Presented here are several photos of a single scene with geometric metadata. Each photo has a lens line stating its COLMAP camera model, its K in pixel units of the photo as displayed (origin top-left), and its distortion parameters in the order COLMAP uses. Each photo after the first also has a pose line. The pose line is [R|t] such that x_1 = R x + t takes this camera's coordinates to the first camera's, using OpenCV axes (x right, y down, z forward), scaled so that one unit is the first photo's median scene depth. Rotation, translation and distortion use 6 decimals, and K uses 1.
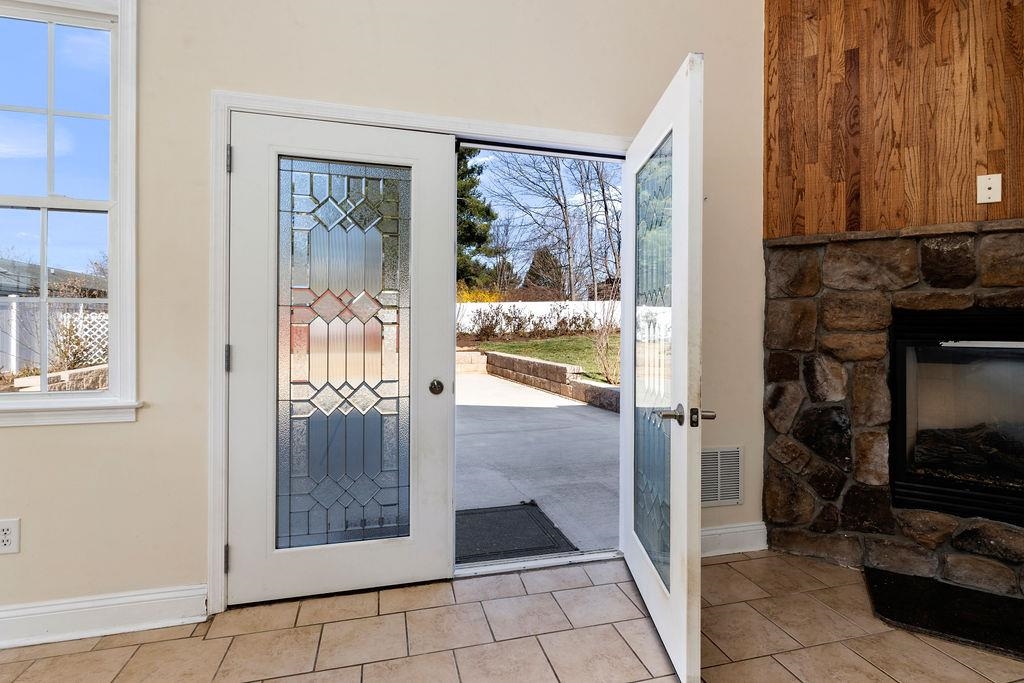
lens RADIAL K [[488.7, 0, 513.0], [0, 488.7, 322.6], [0, 0, 1]] dist [-0.004991, 0.001191]
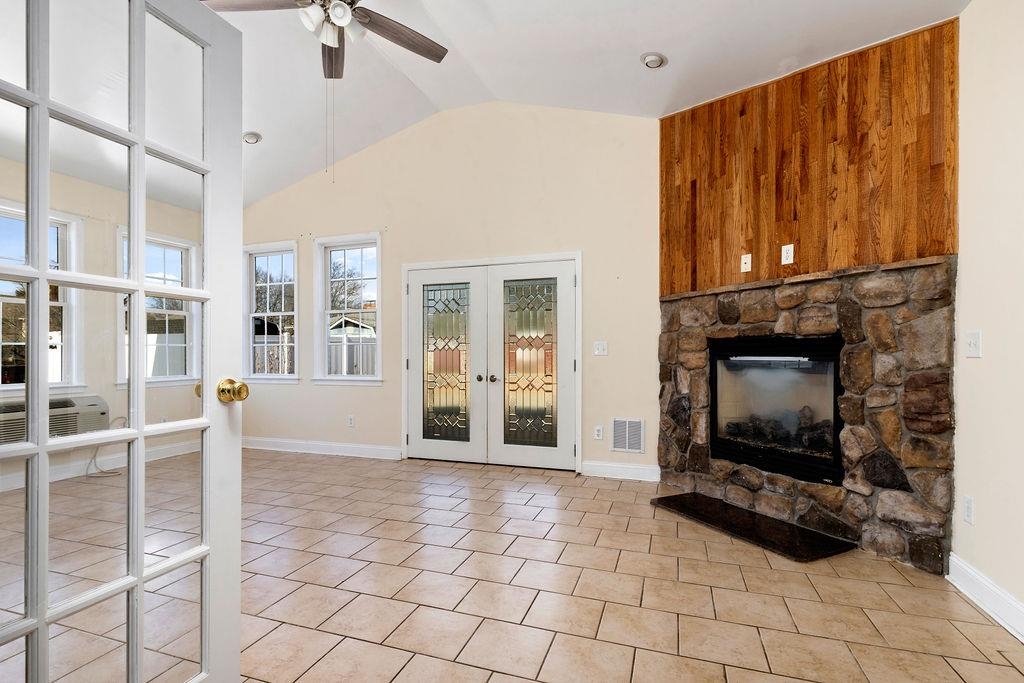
lens RADIAL K [[488.7, 0, 513.8], [0, 488.7, 346.7], [0, 0, 1]] dist [-0.004991, 0.001191]
pose [[0.830500, -0.017107, -0.556756, 1.125060], [0.013451, 0.999853, -0.010656, 0.011325], [0.556857, 0.001360, 0.830608, -0.724962]]
